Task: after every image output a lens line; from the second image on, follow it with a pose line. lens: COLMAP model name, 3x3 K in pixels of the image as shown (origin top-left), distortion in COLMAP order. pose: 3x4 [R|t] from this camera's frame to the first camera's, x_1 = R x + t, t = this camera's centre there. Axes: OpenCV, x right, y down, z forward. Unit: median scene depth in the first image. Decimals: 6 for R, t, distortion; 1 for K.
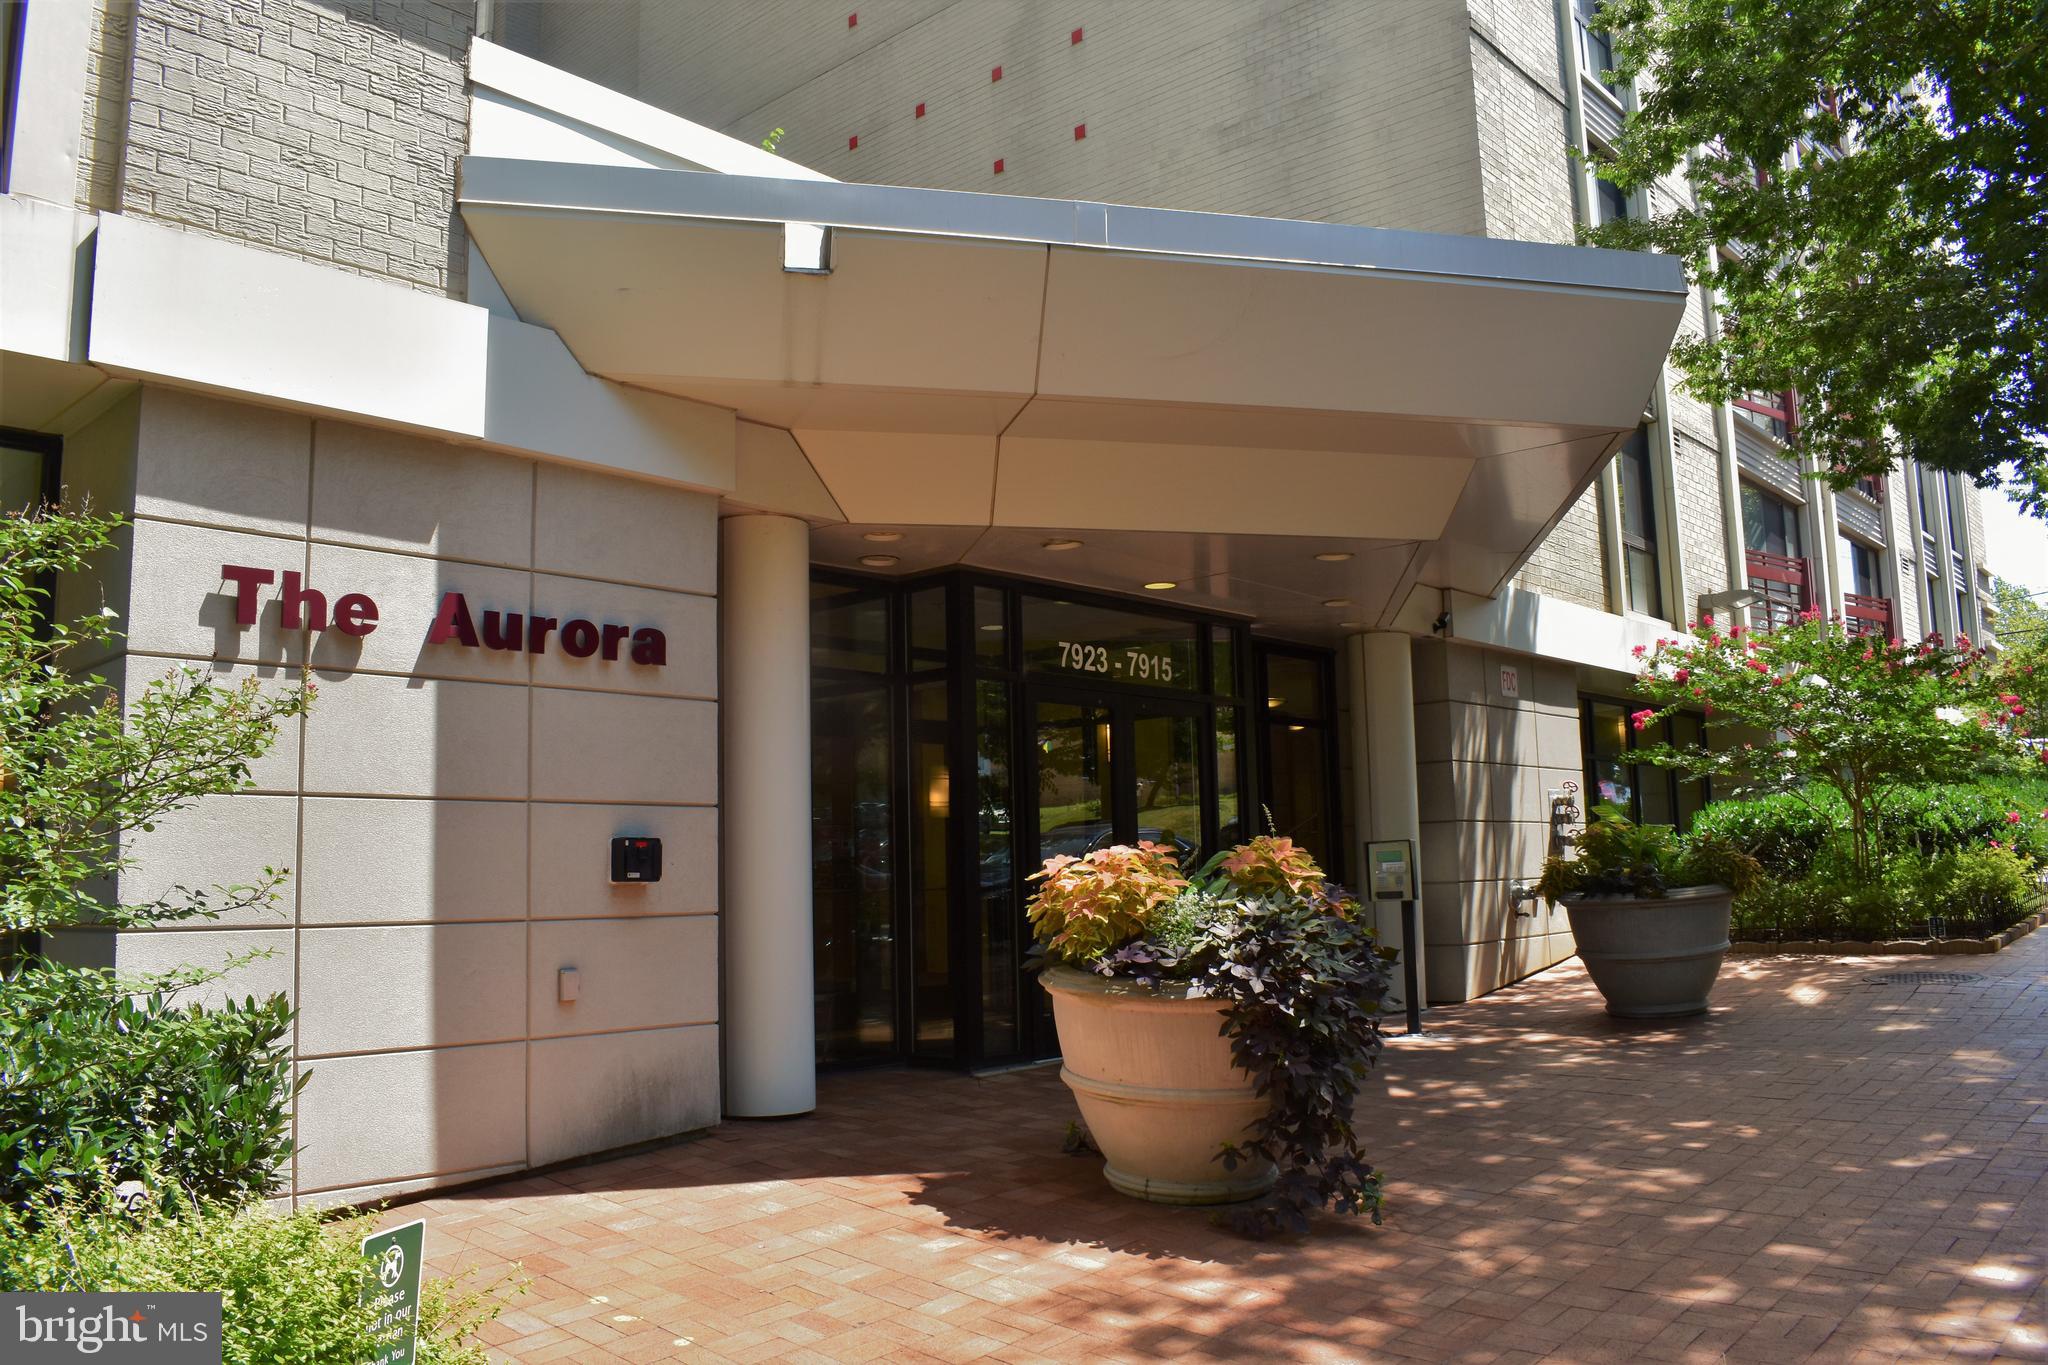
lens RADIAL K [[1597.9, 0, 1029.7], [0, 1597.9, 678.5], [0, 0, 1]] dist [-0.089955, 0.011191]
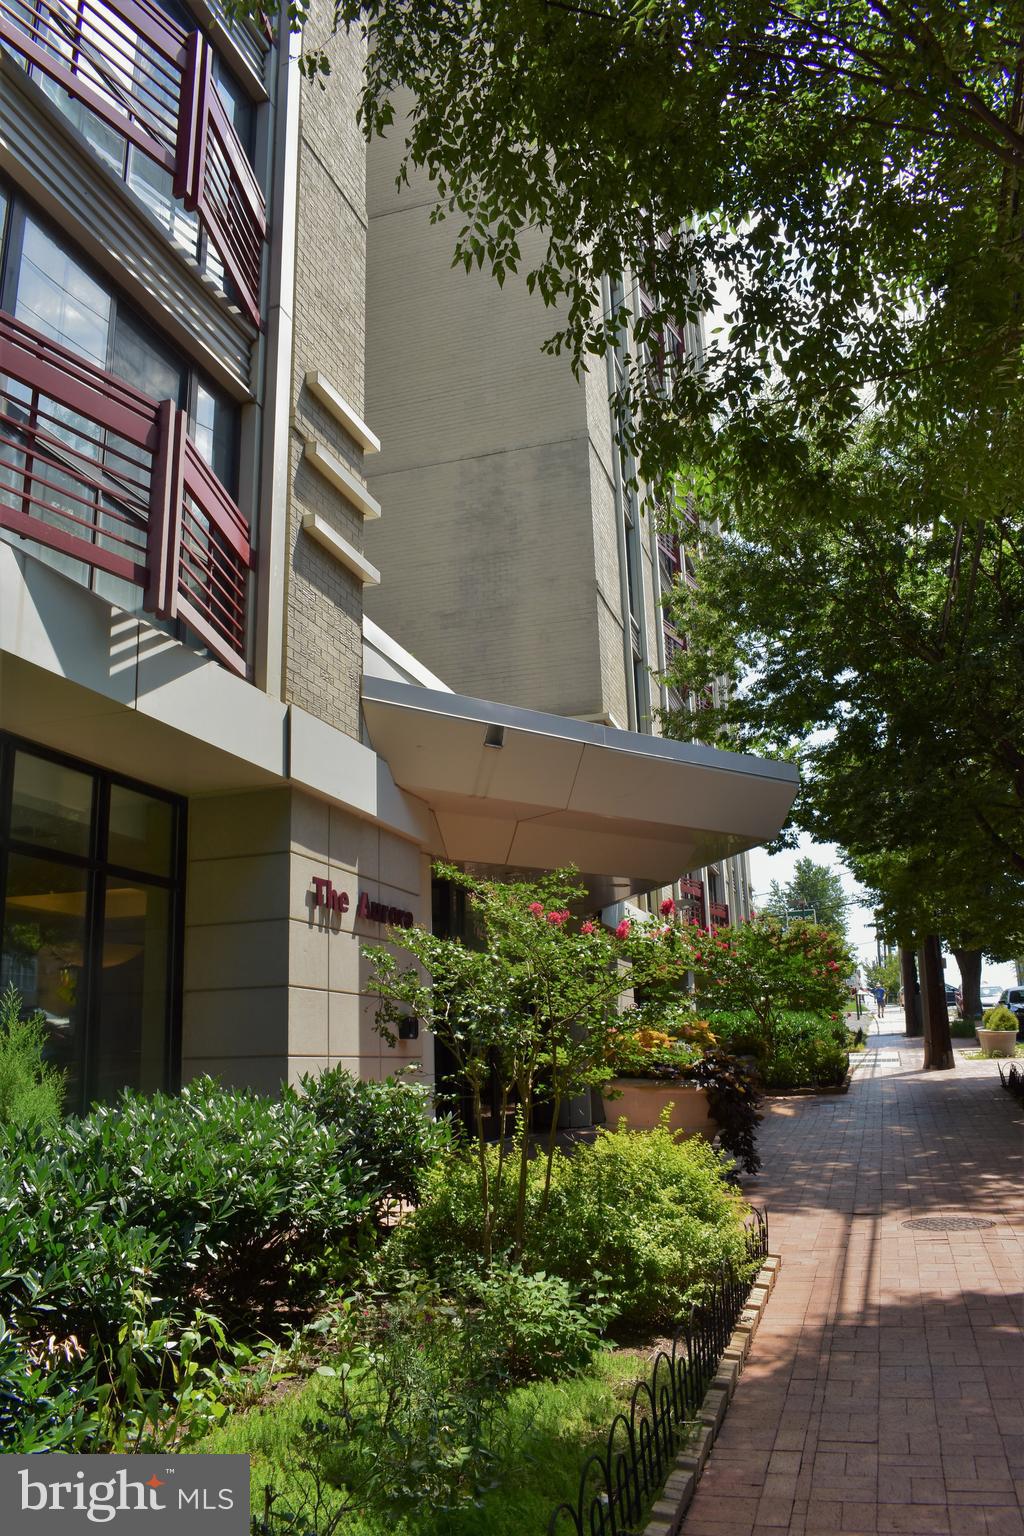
lens RADIAL K [[1198.4, 0, 512.0], [0, 1198.4, 768.0], [0, 0, 1]] dist [-0.089955, 0.011191]
pose [[0.908185, 0.099033, 0.406685, -0.810112], [-0.044074, 0.988832, -0.142369, -0.001650], [-0.416242, 0.111373, 0.902407, -0.471449]]
